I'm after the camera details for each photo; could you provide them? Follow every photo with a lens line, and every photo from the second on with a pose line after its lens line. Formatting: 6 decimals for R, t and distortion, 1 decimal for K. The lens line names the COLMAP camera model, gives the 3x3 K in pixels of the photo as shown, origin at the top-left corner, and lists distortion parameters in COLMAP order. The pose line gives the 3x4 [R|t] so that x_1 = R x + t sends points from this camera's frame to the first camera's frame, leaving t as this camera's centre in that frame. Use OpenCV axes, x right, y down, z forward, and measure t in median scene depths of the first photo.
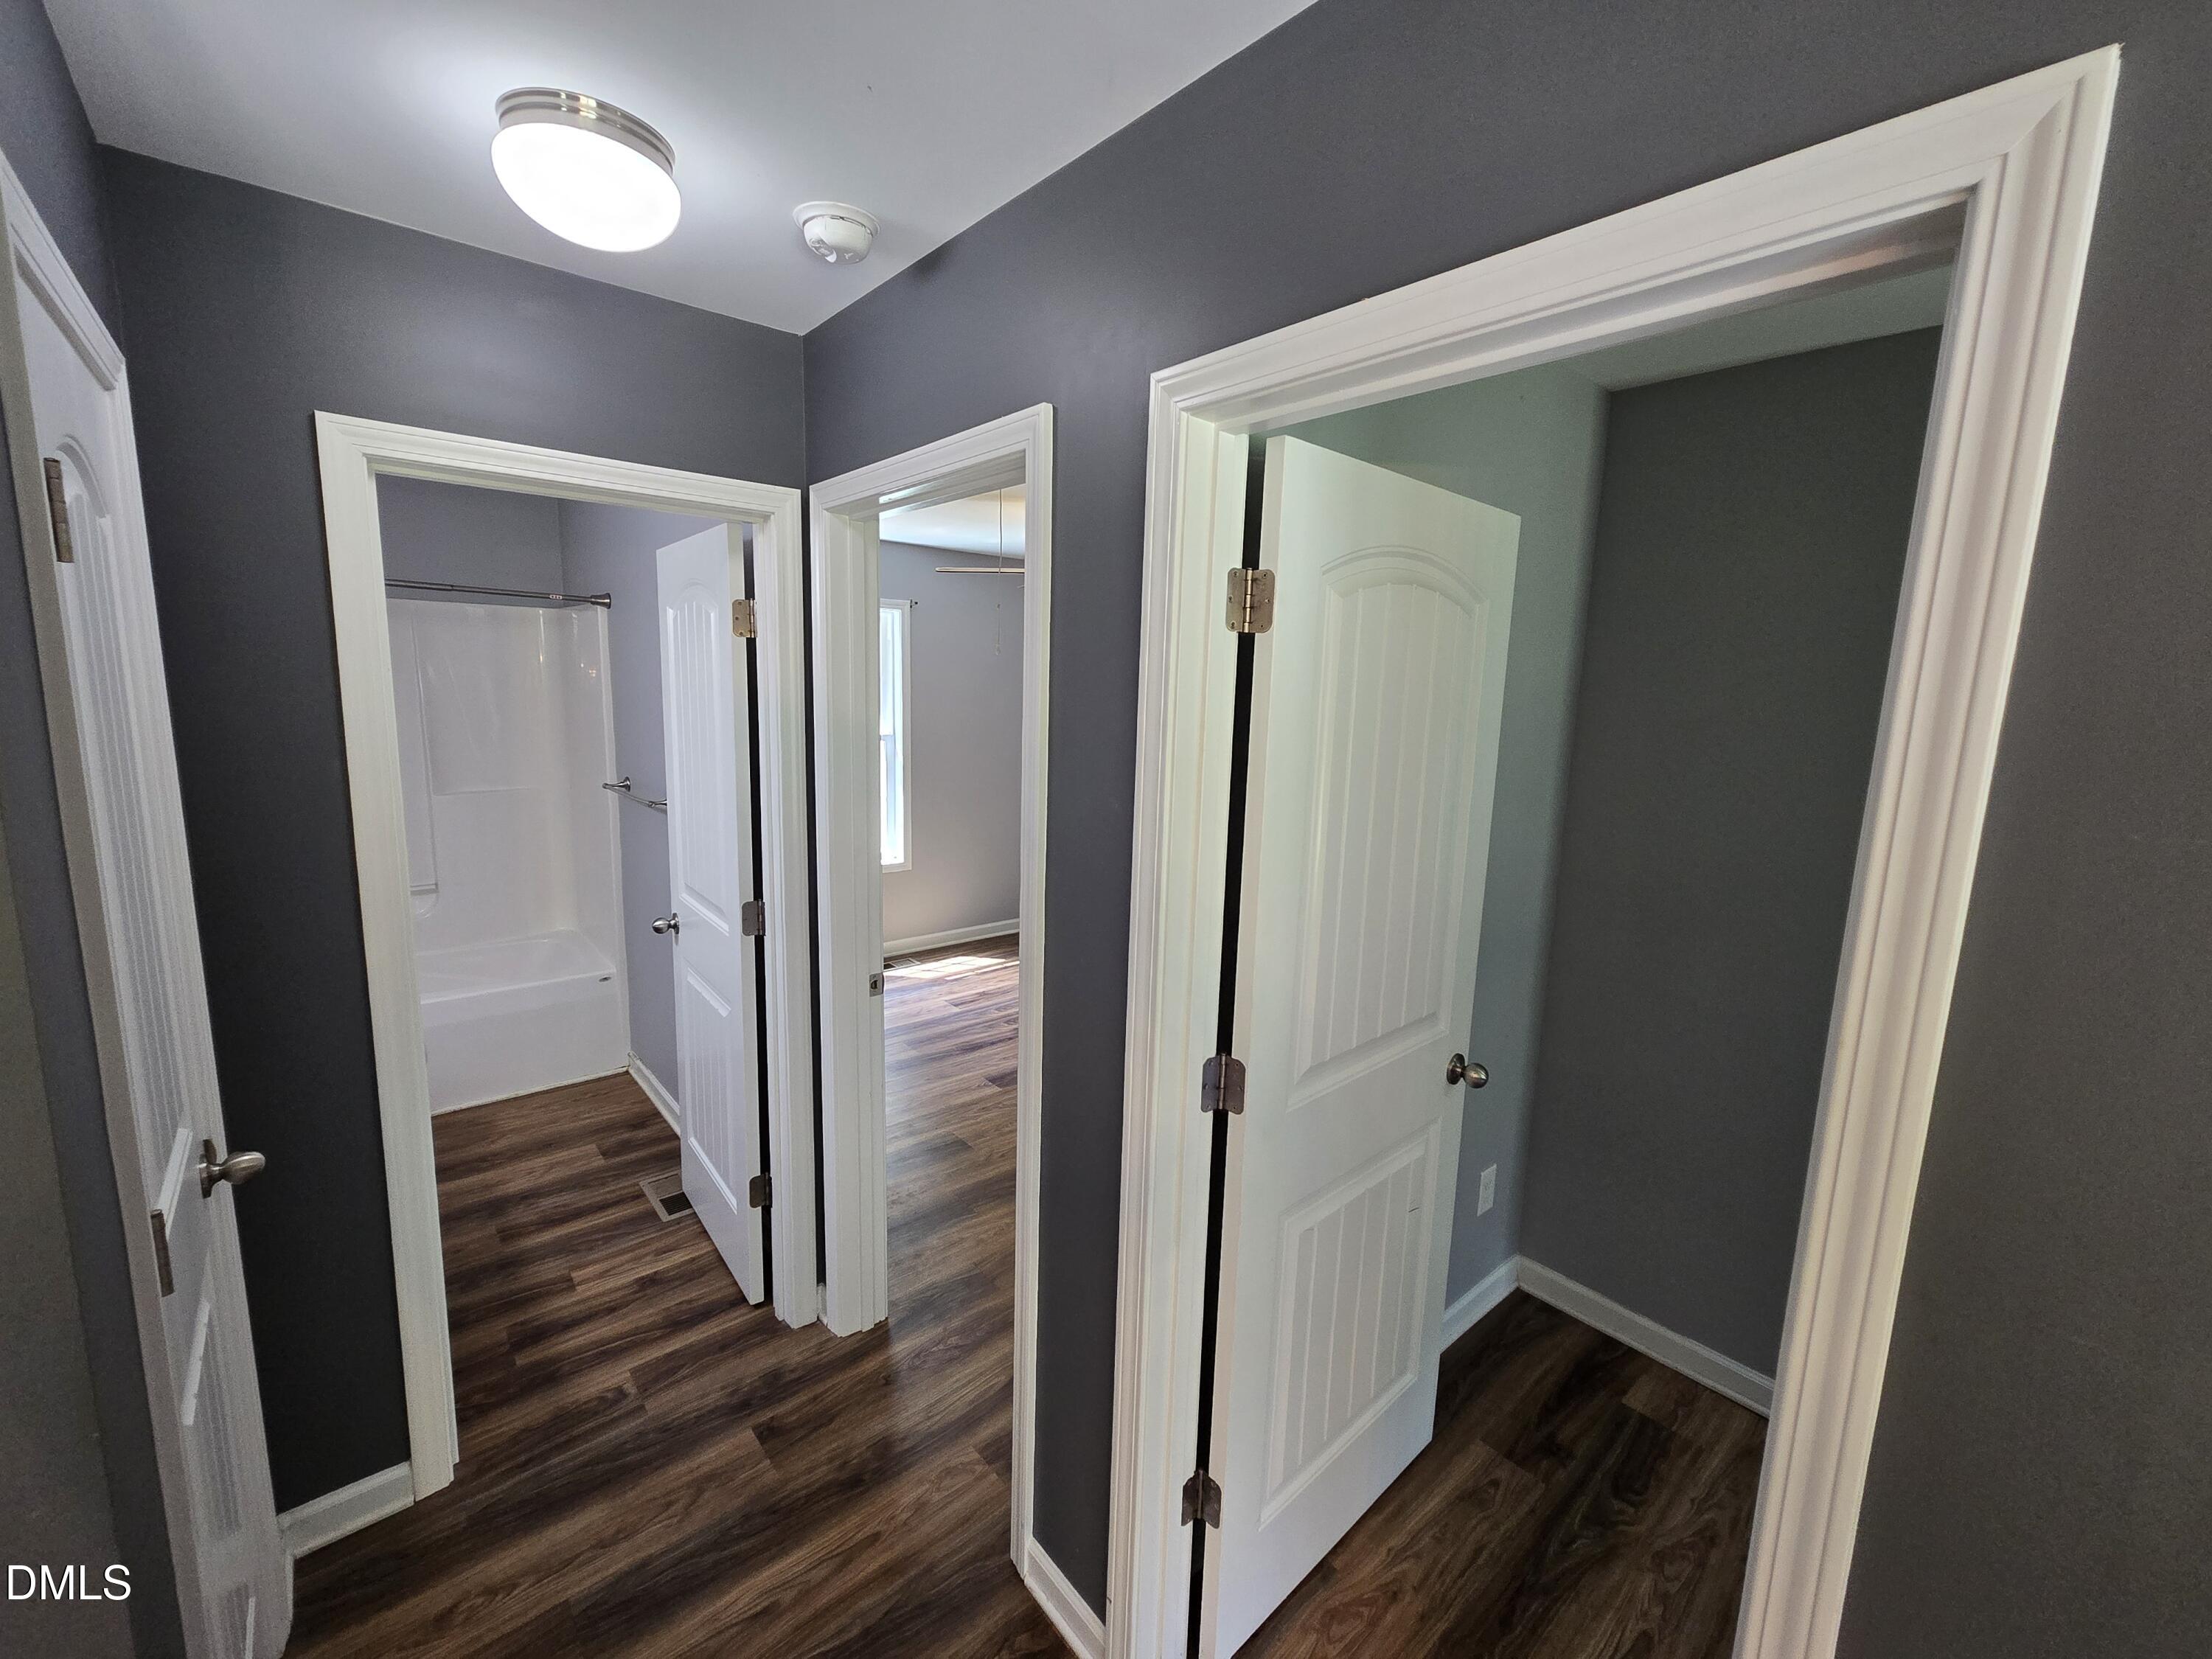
lens RADIAL K [[910.5, 0, 1106.8], [0, 910.5, 824.6], [0, 0, 1]] dist [-0.000955, 0.001487]
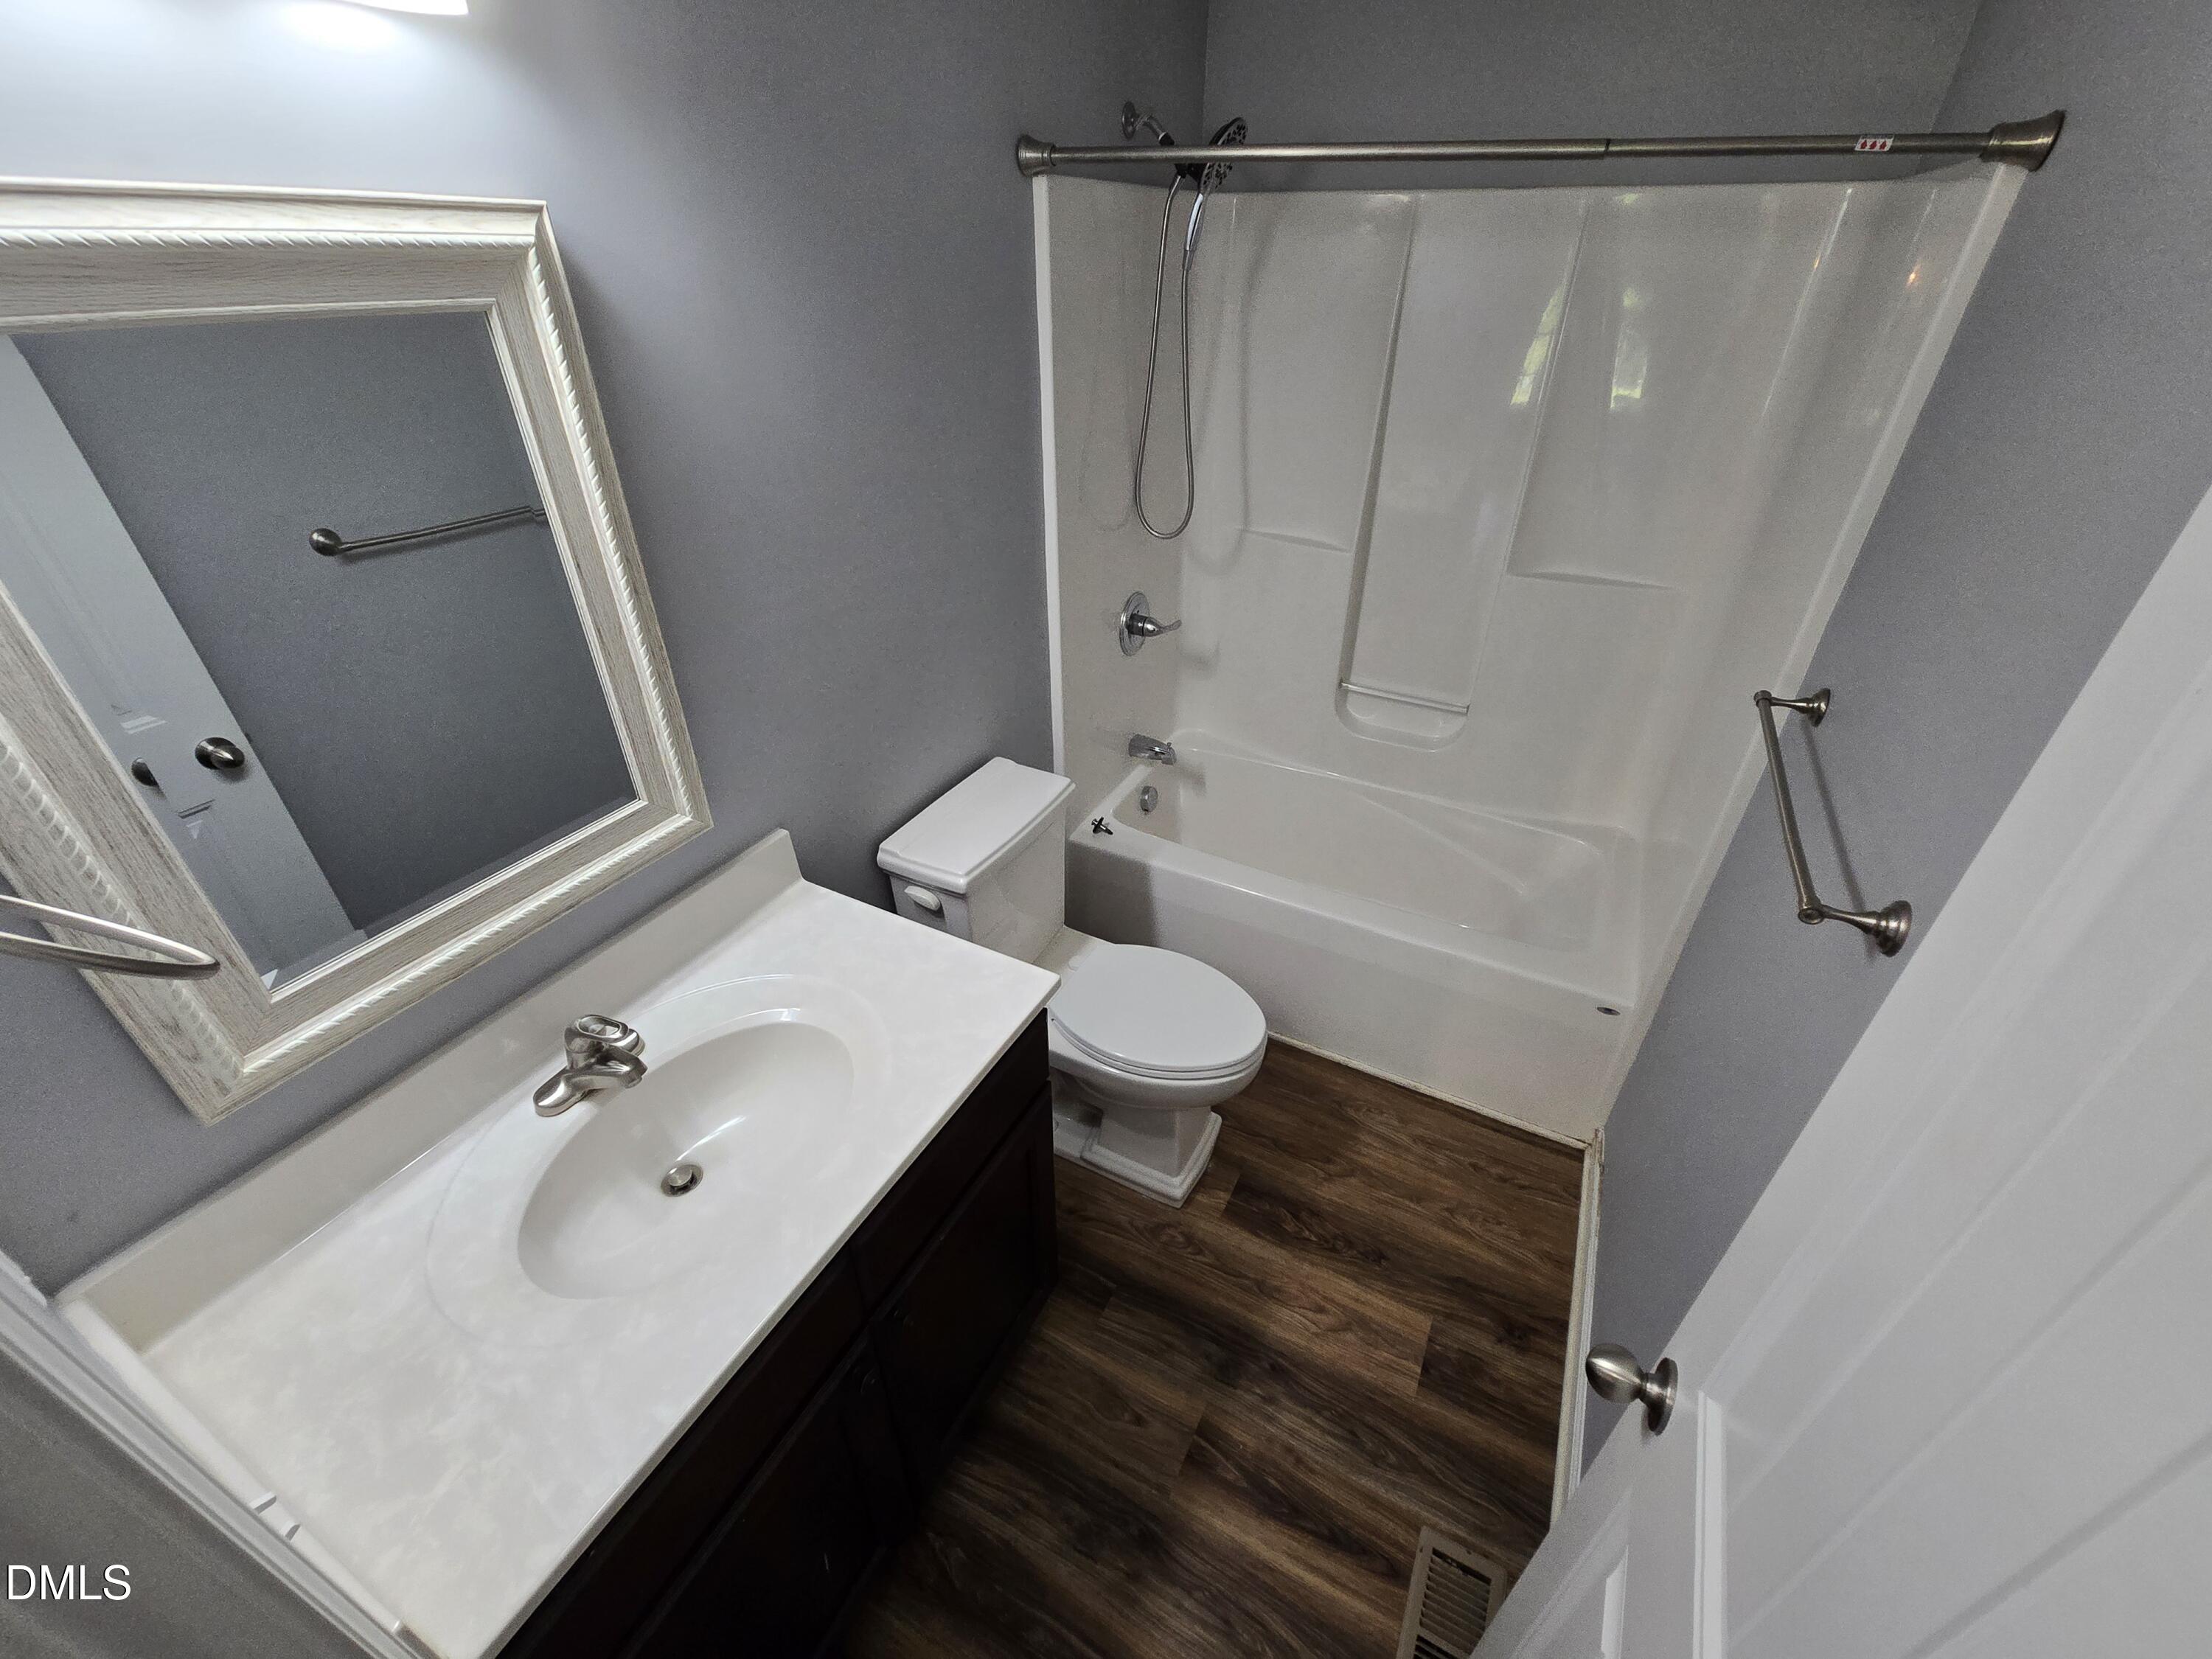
lens RADIAL K [[910.5, 0, 1122.0], [0, 910.5, 825.9], [0, 0, 1]] dist [-0.000955, 0.001487]
pose [[0.381794, 0.473992, -0.793451, -0.318492], [-0.145417, 0.878598, 0.454885, -0.139692], [0.912736, -0.058291, 0.404370, 0.587702]]
